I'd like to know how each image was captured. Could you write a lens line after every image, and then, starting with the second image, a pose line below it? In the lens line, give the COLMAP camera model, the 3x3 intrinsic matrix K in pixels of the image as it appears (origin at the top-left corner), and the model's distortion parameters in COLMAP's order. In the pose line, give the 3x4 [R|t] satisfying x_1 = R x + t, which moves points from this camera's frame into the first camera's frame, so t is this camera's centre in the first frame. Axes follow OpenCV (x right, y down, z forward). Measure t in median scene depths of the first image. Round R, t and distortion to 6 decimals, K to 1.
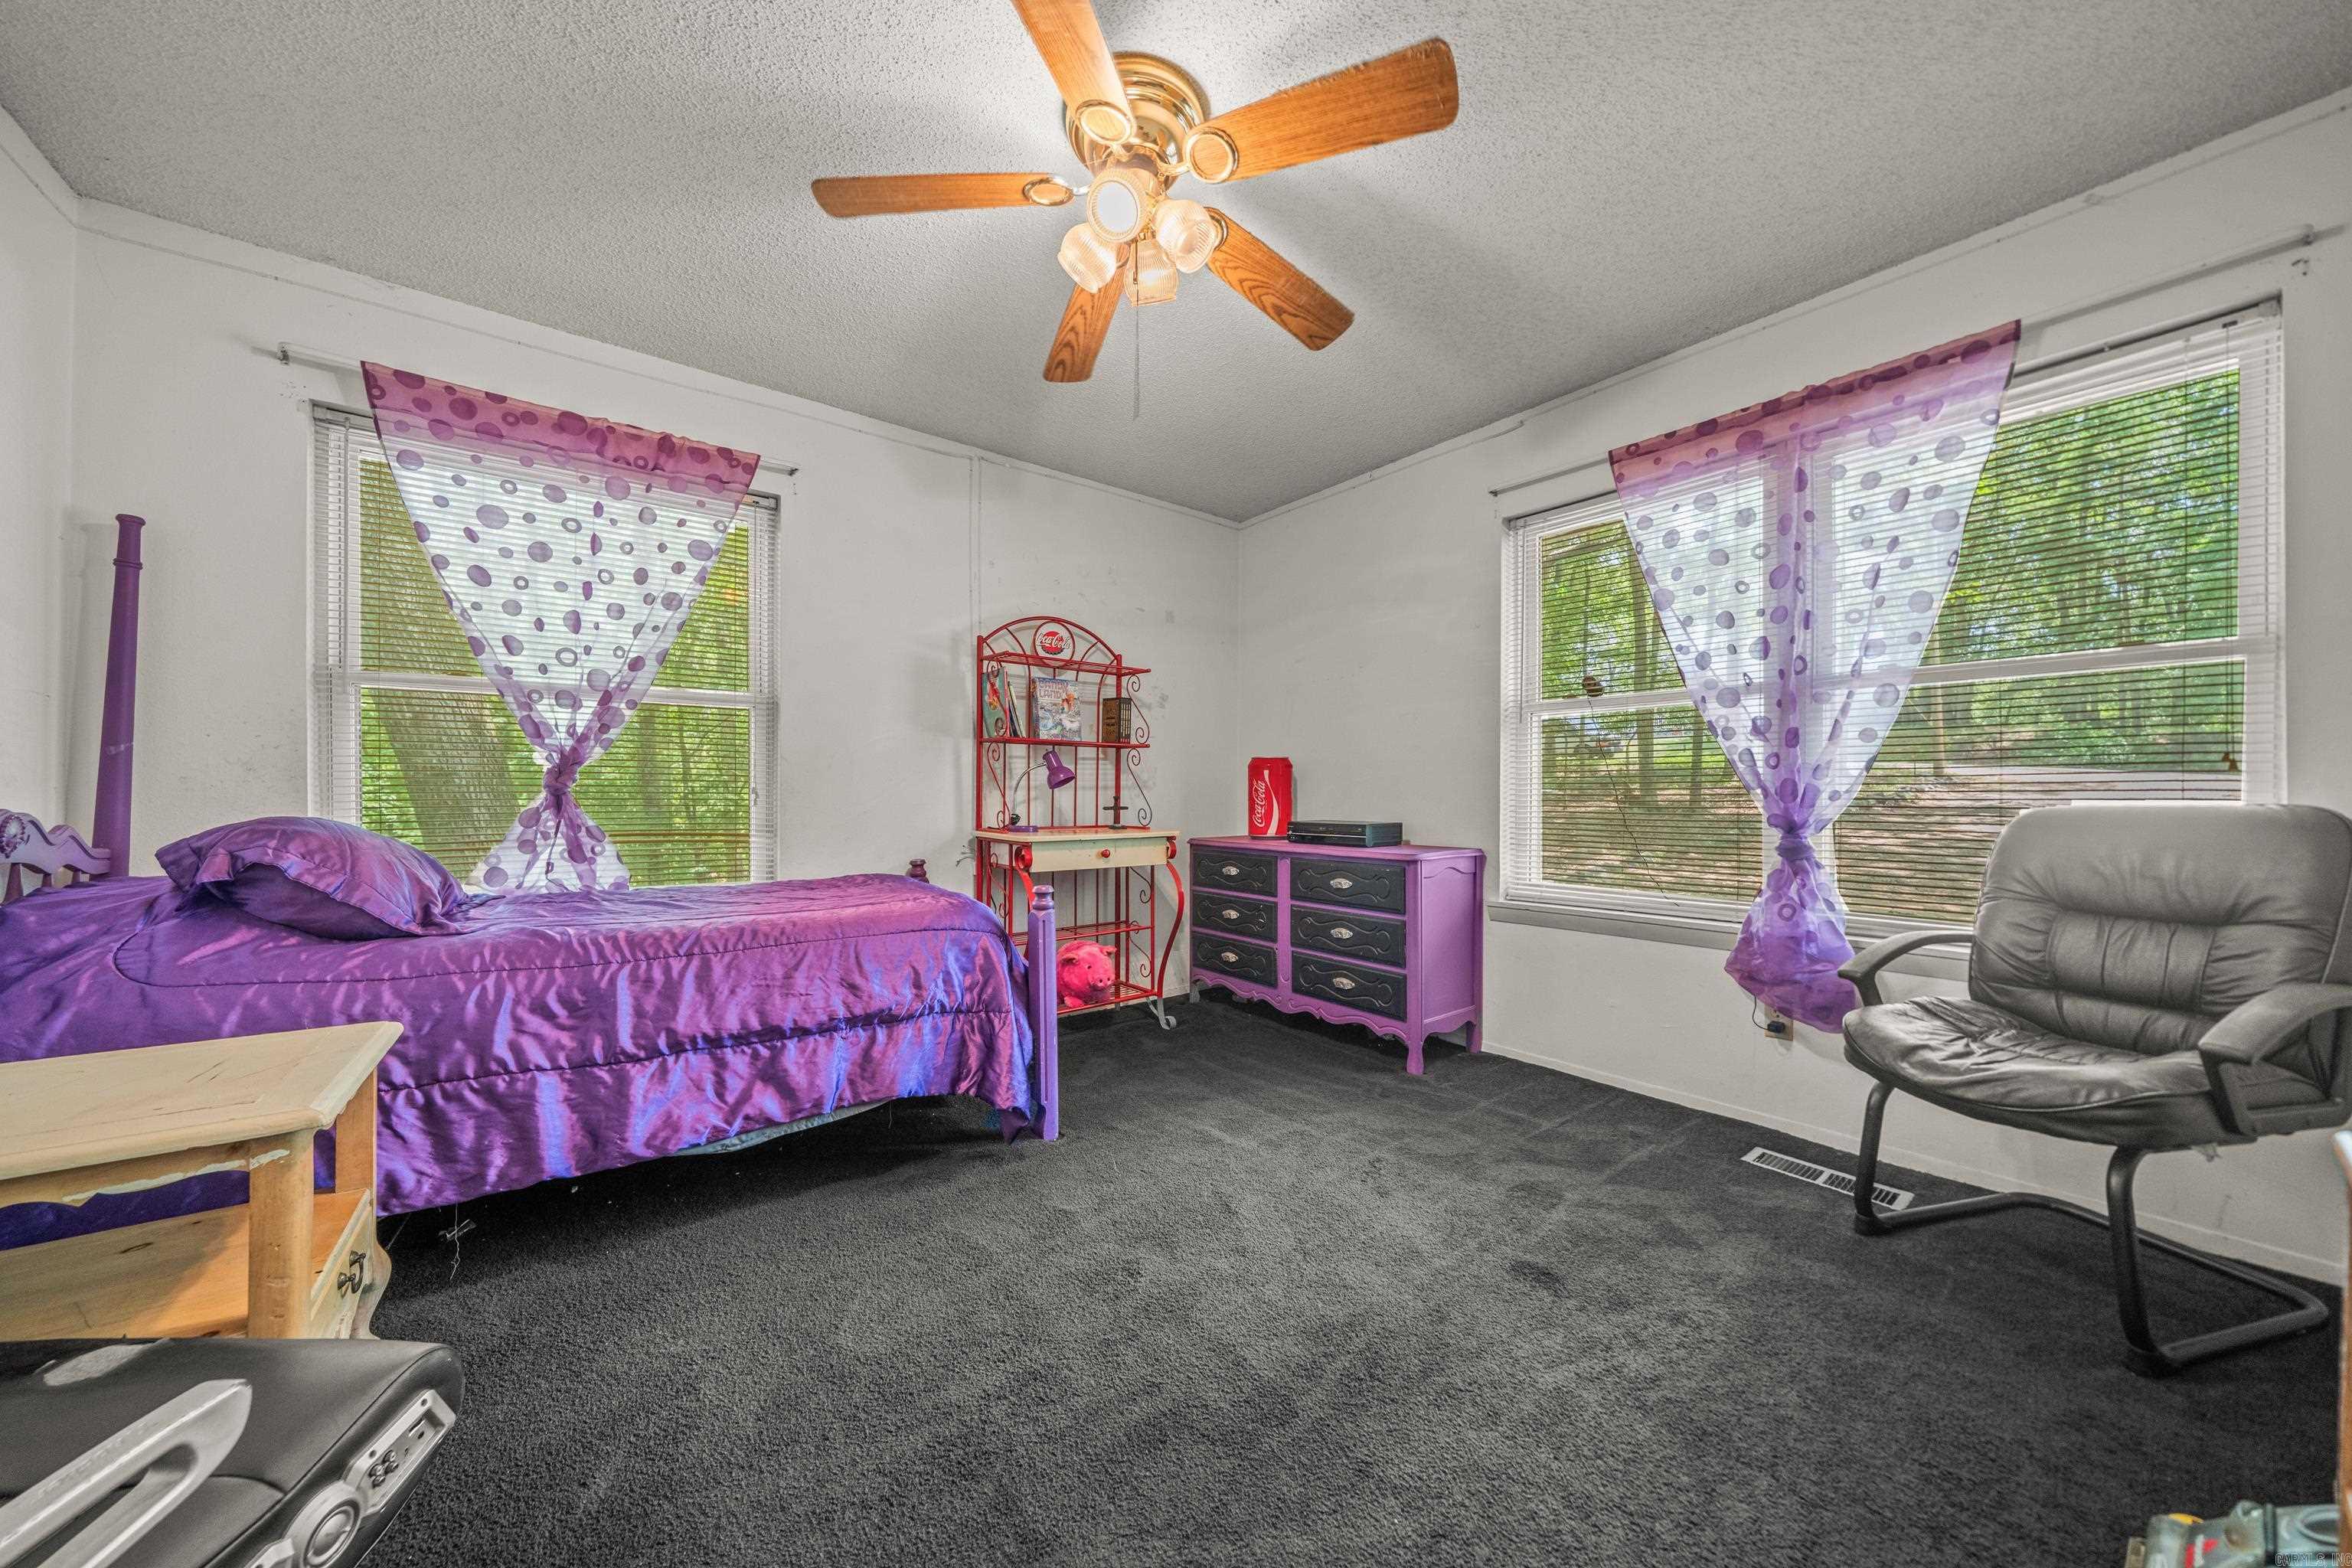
lens RADIAL K [[831.0, 0, 1170.8], [0, 831.0, 795.2], [0, 0, 1]] dist [-0.005930, -0.000377]
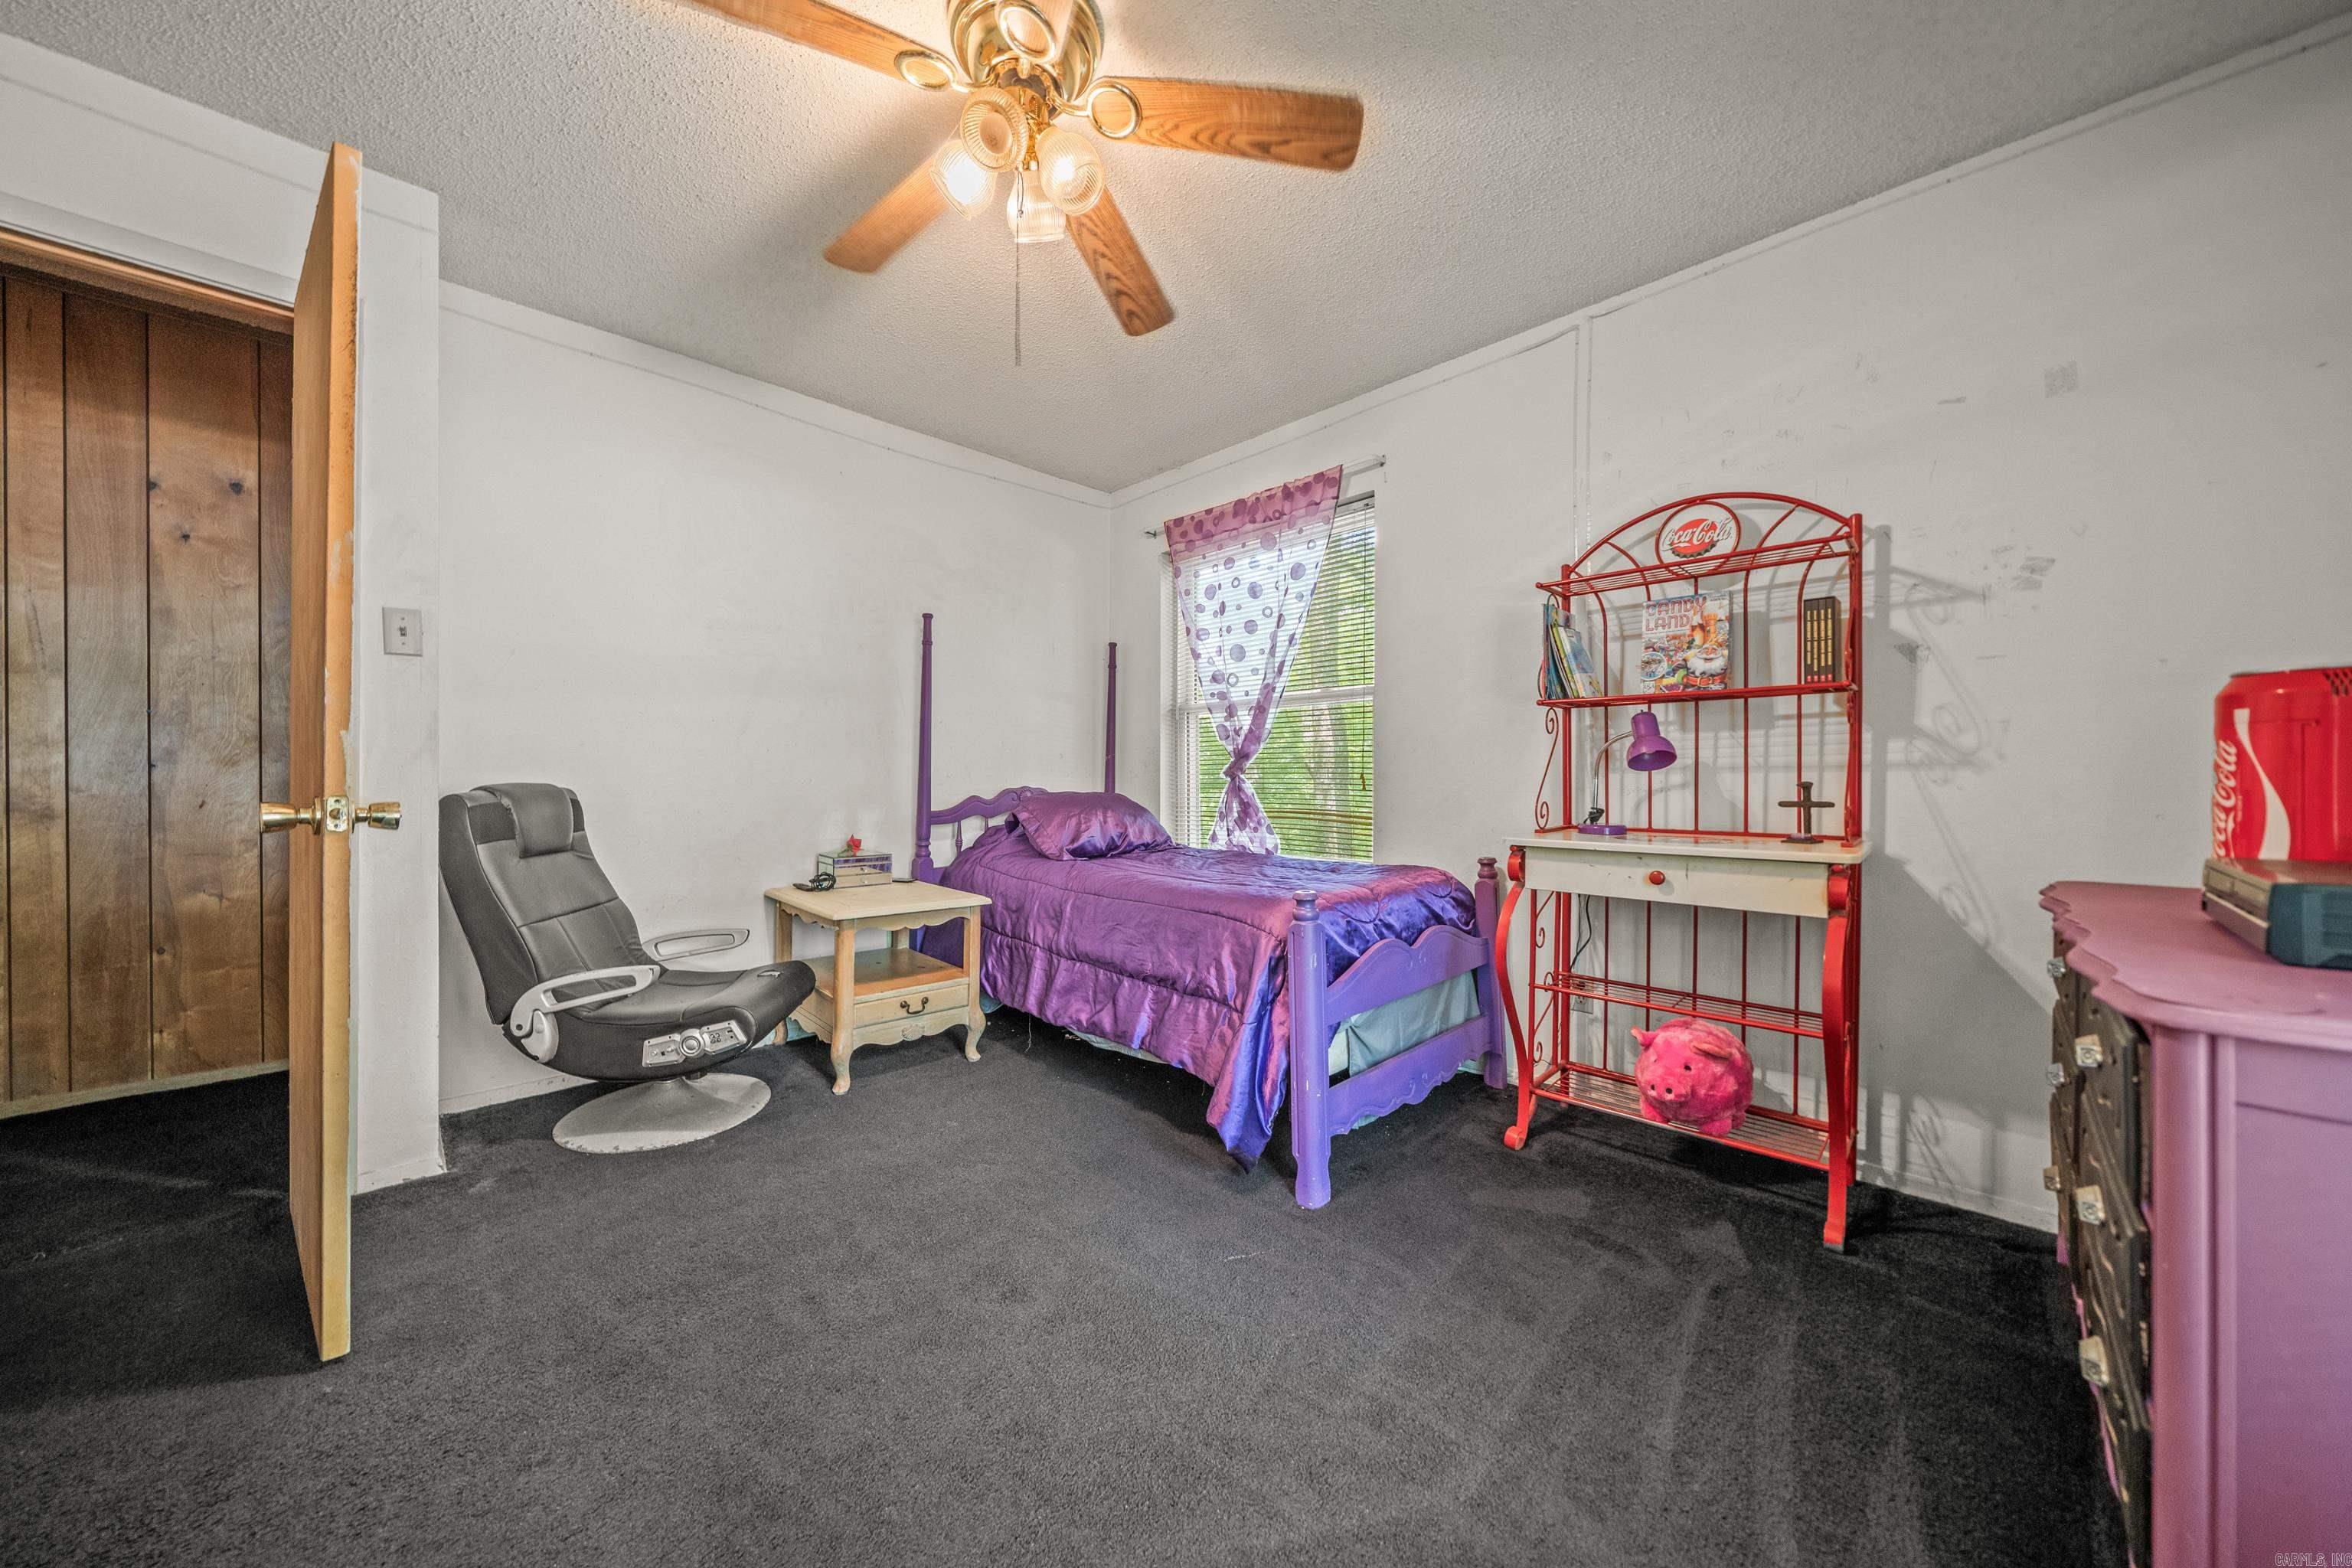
lens RADIAL K [[831.0, 0, 1167.2], [0, 831.0, 779.0], [0, 0, 1]] dist [-0.005930, -0.000377]
pose [[0.079671, -0.002174, -0.996819, 0.488644], [-0.001380, 0.999996, -0.002291, 0.001287], [0.996820, 0.001558, 0.079667, 0.601036]]
